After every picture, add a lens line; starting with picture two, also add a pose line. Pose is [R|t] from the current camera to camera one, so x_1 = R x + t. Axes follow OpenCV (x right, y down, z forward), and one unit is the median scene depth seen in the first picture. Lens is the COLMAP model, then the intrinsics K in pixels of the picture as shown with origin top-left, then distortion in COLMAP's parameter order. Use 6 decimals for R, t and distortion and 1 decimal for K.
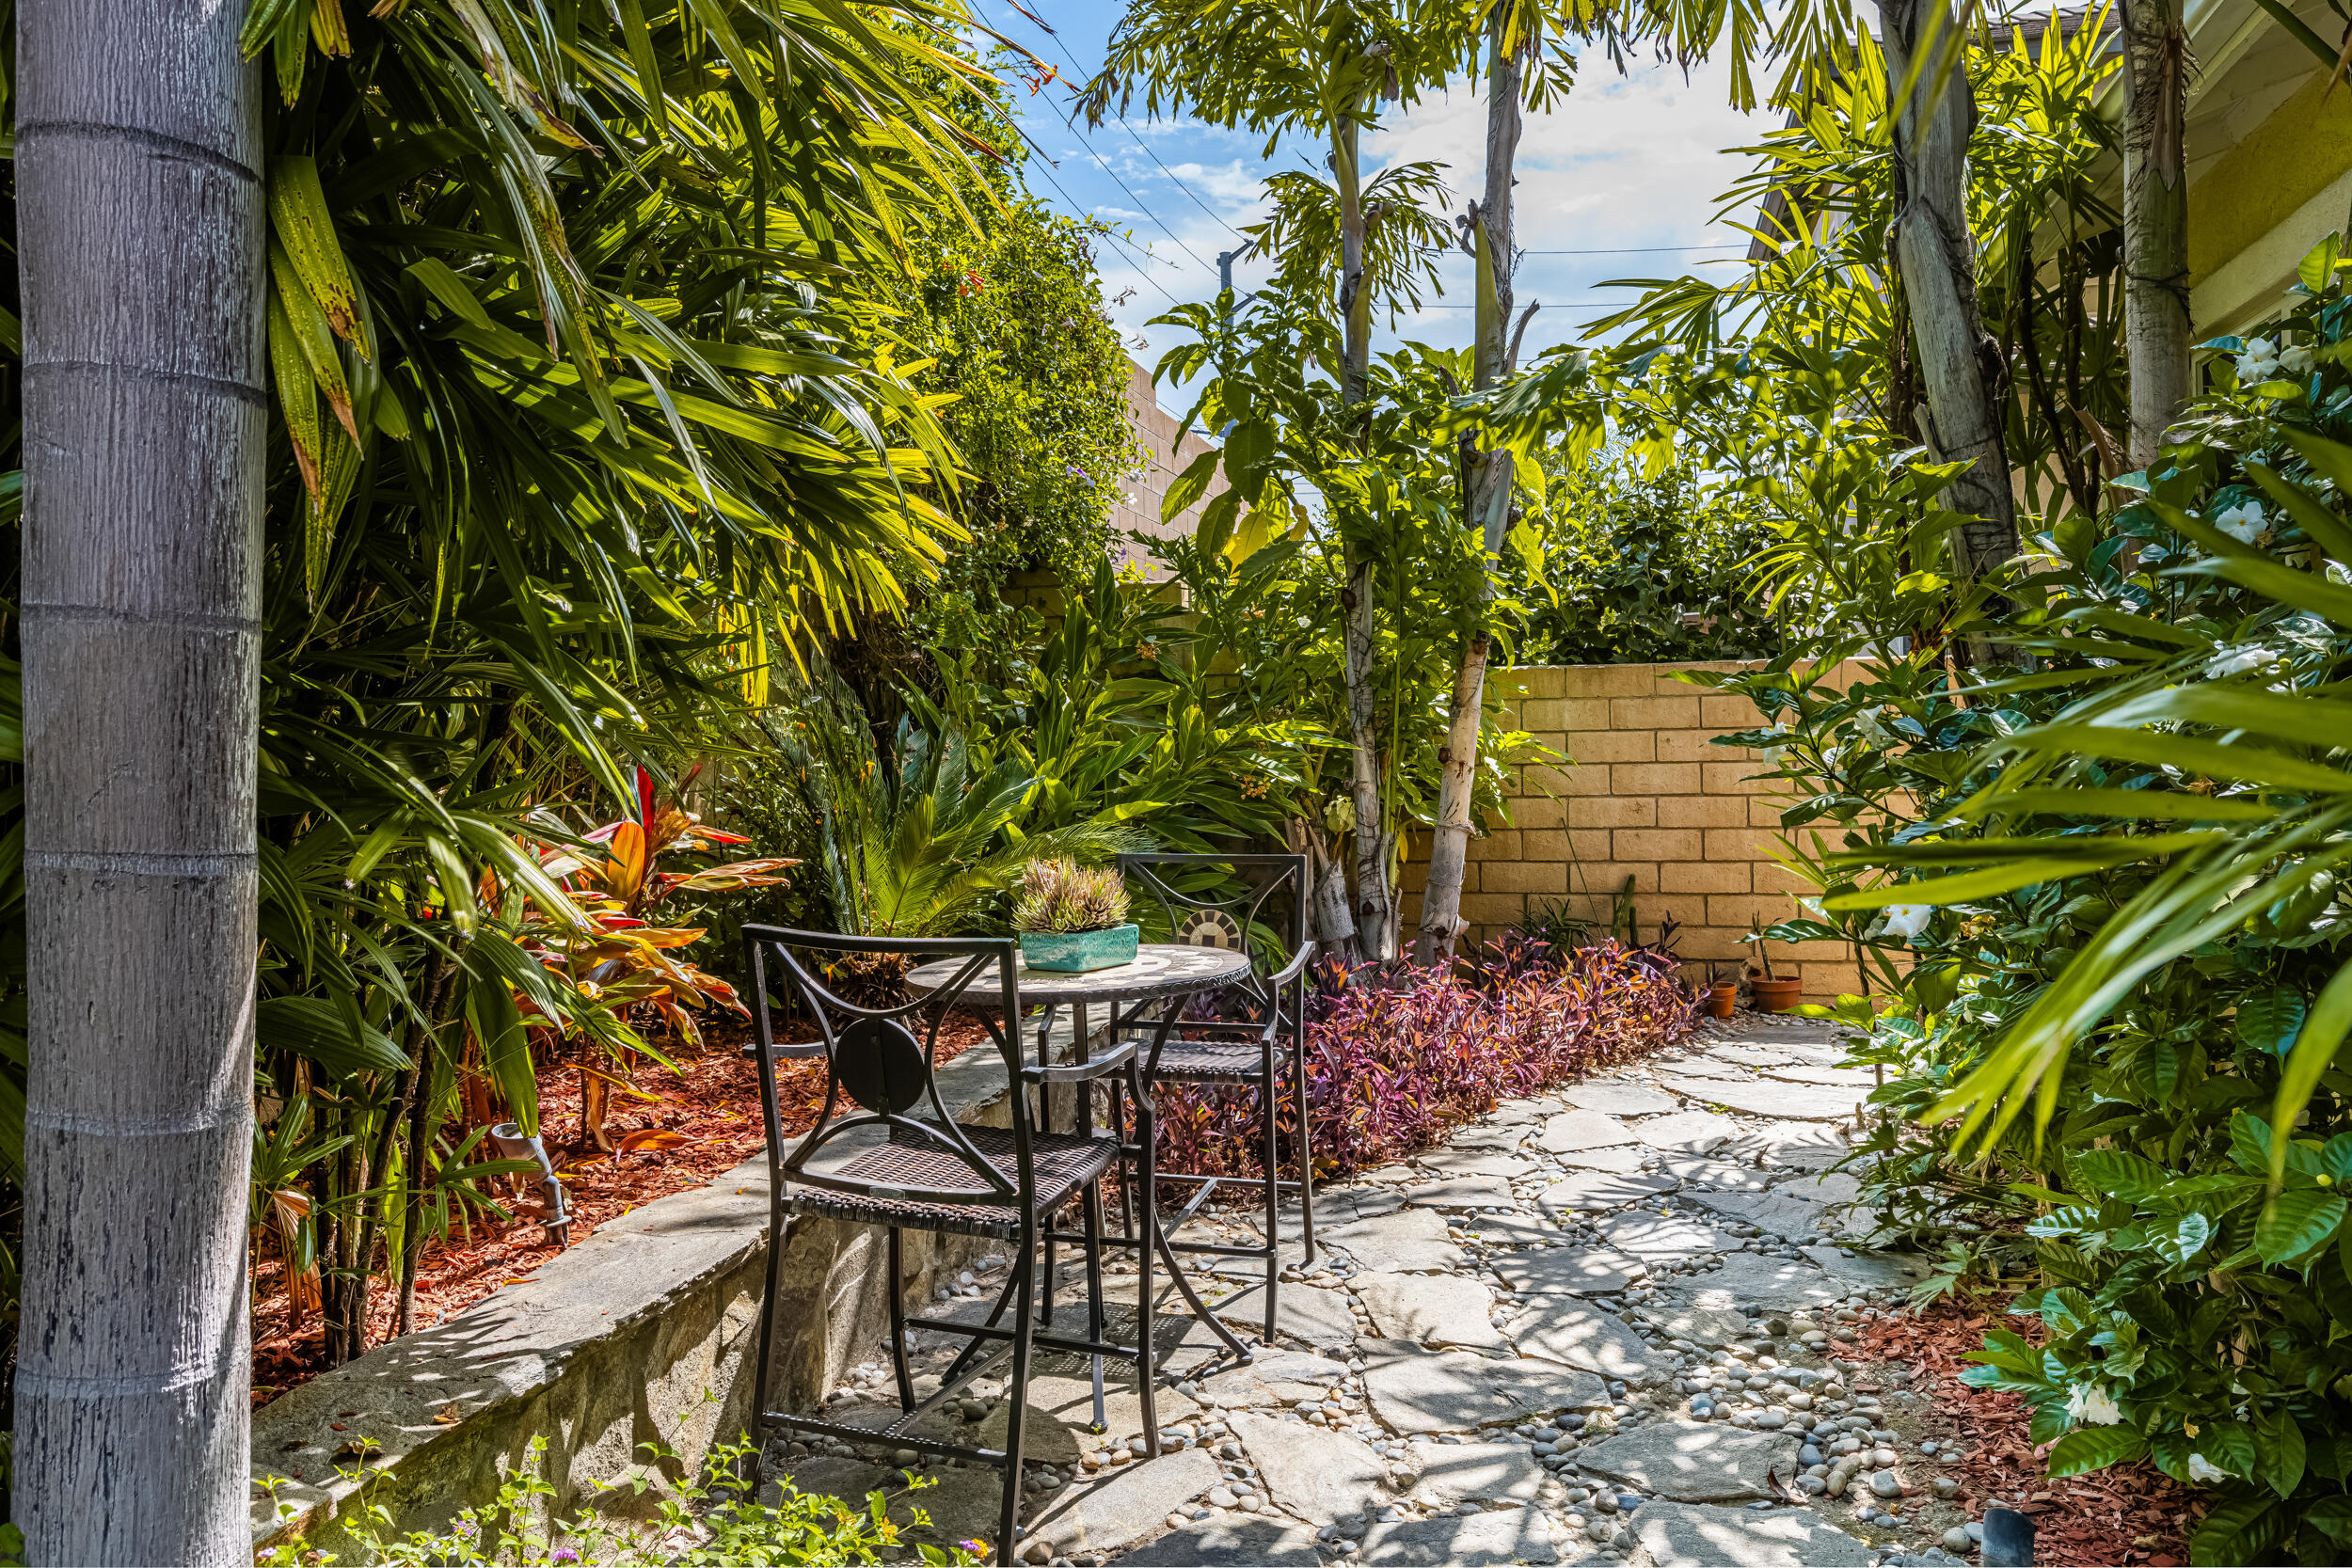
lens RADIAL K [[1657.9, 0, 1176.8], [0, 1657.9, 784.3], [0, 0, 1]] dist [-0.002039, 0.000071]
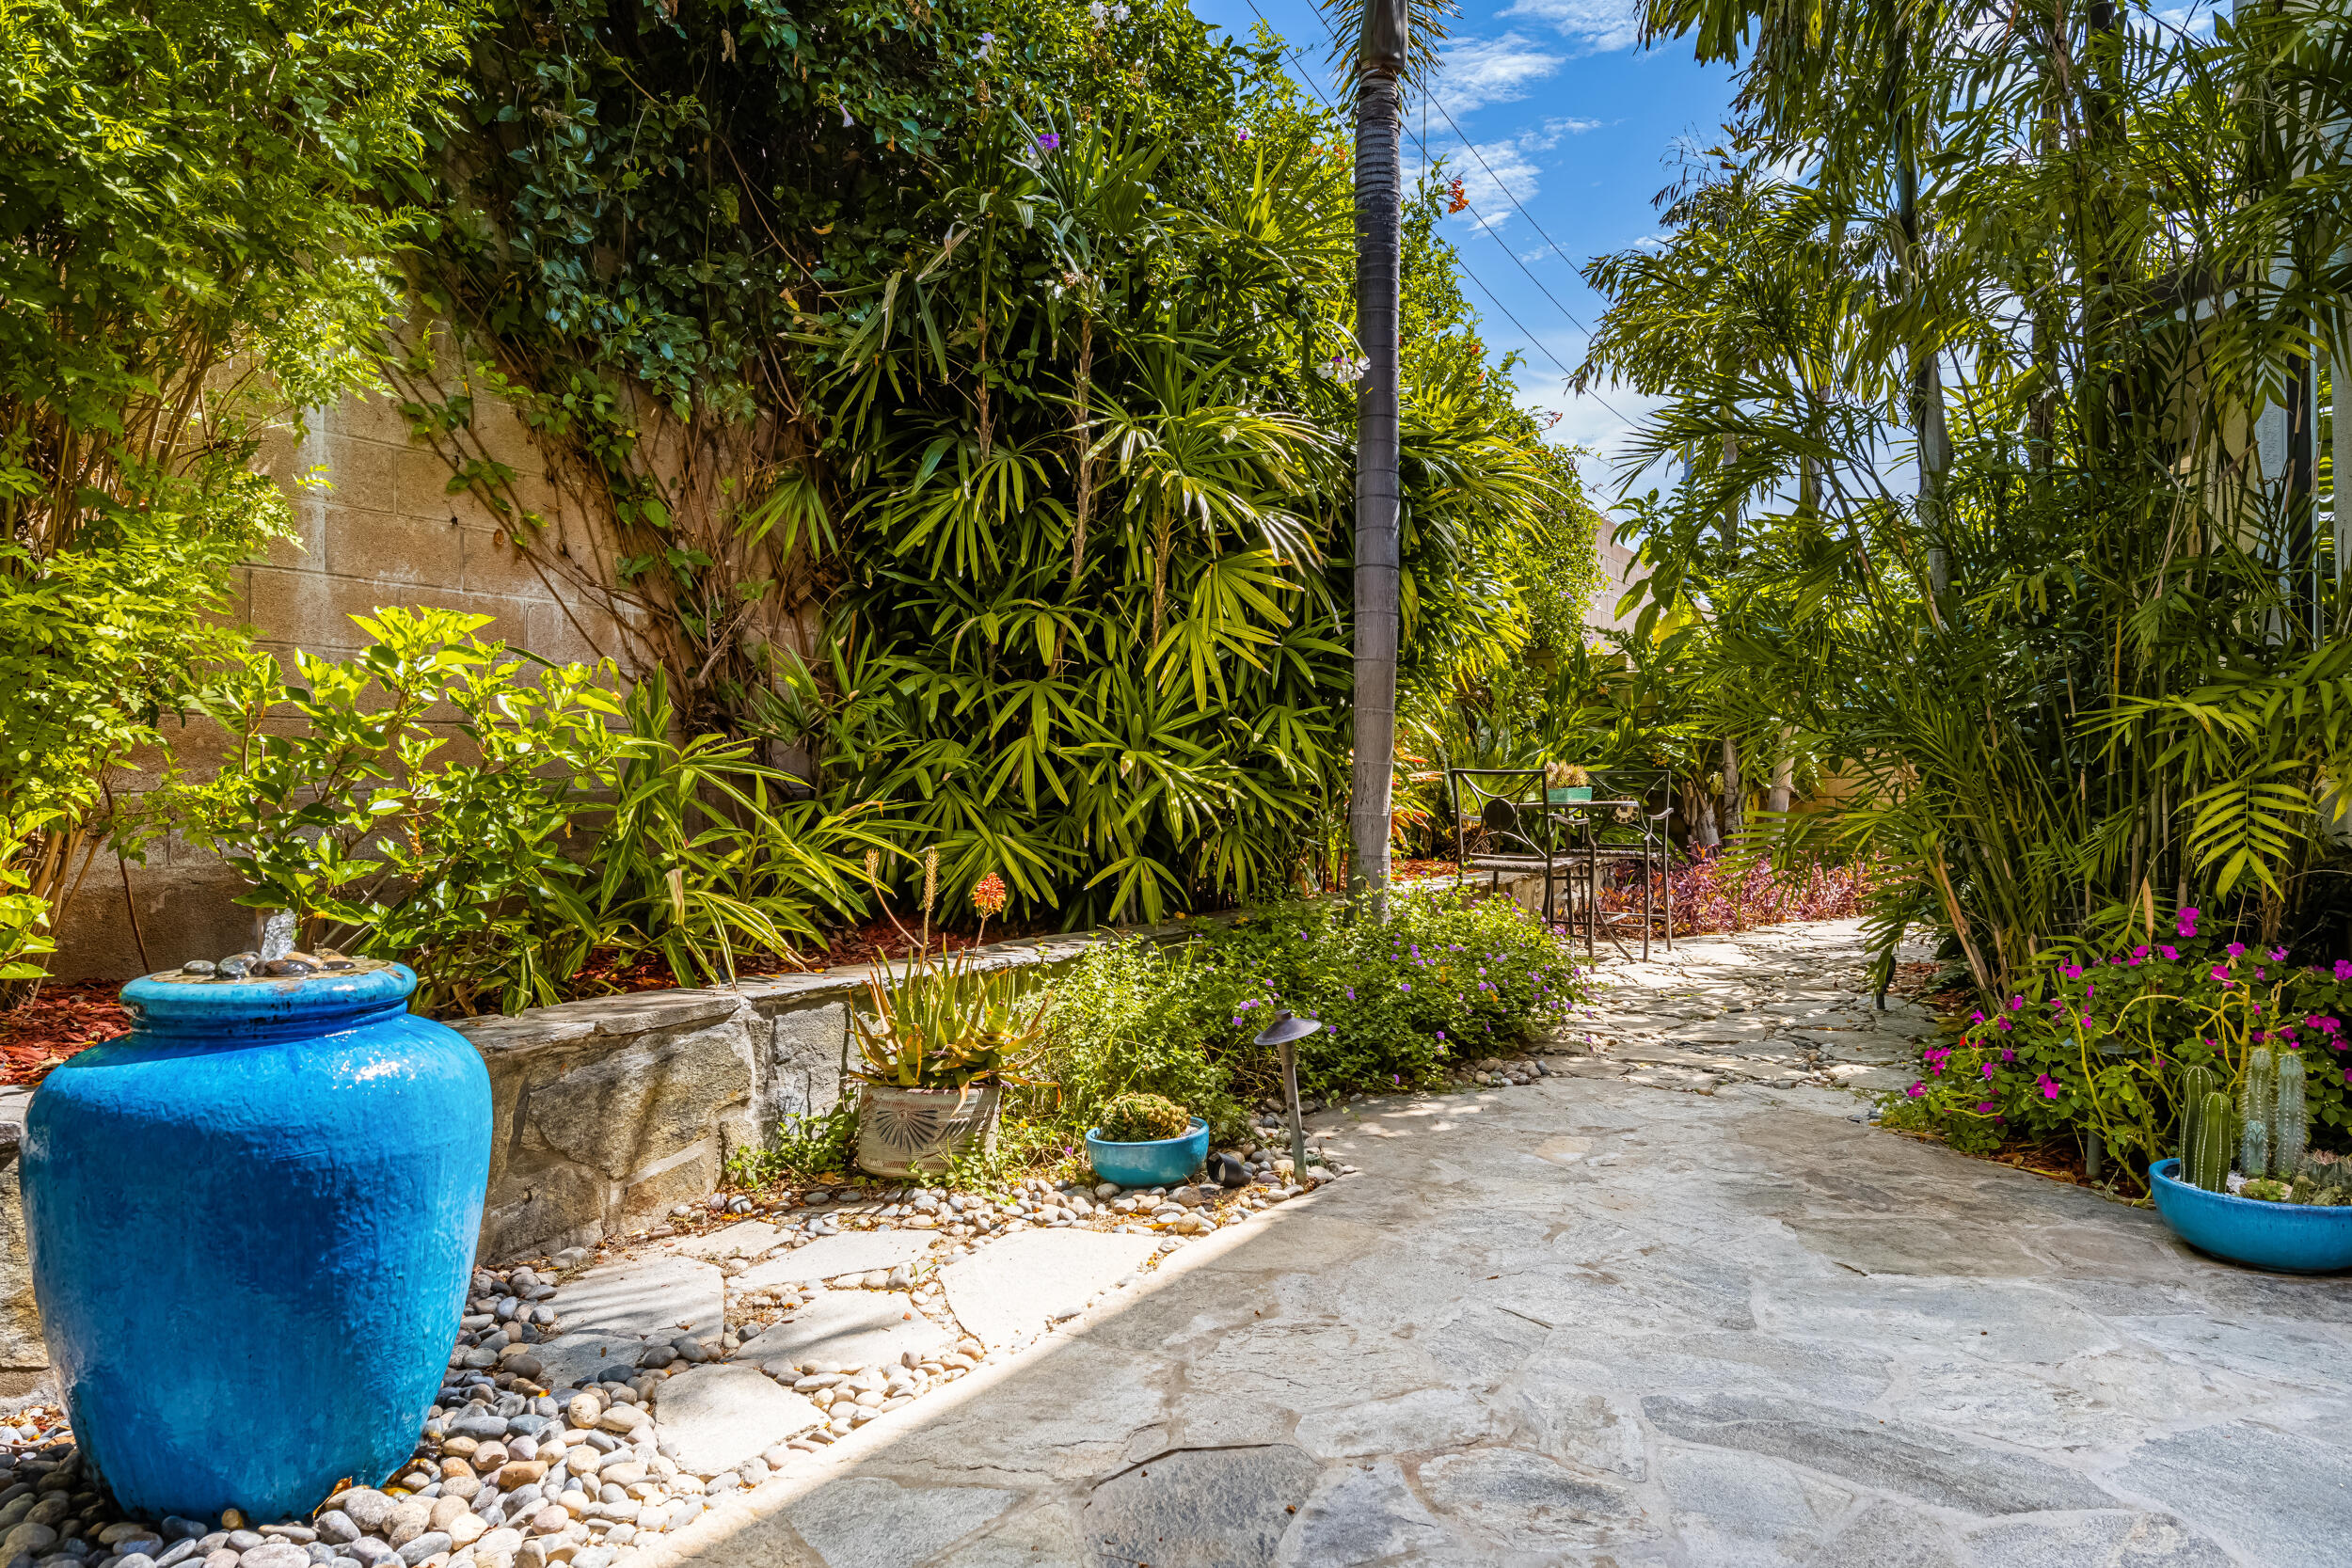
lens RADIAL K [[1473.2, 0, 1155.6], [0, 1473.2, 856.0], [0, 0, 1]] dist [-0.001902, -0.003829]
pose [[0.948172, 0.018469, -0.317221, 0.030939], [-0.016173, 0.999820, 0.009871, 0.090011], [0.317346, -0.004229, 0.948300, -0.678673]]
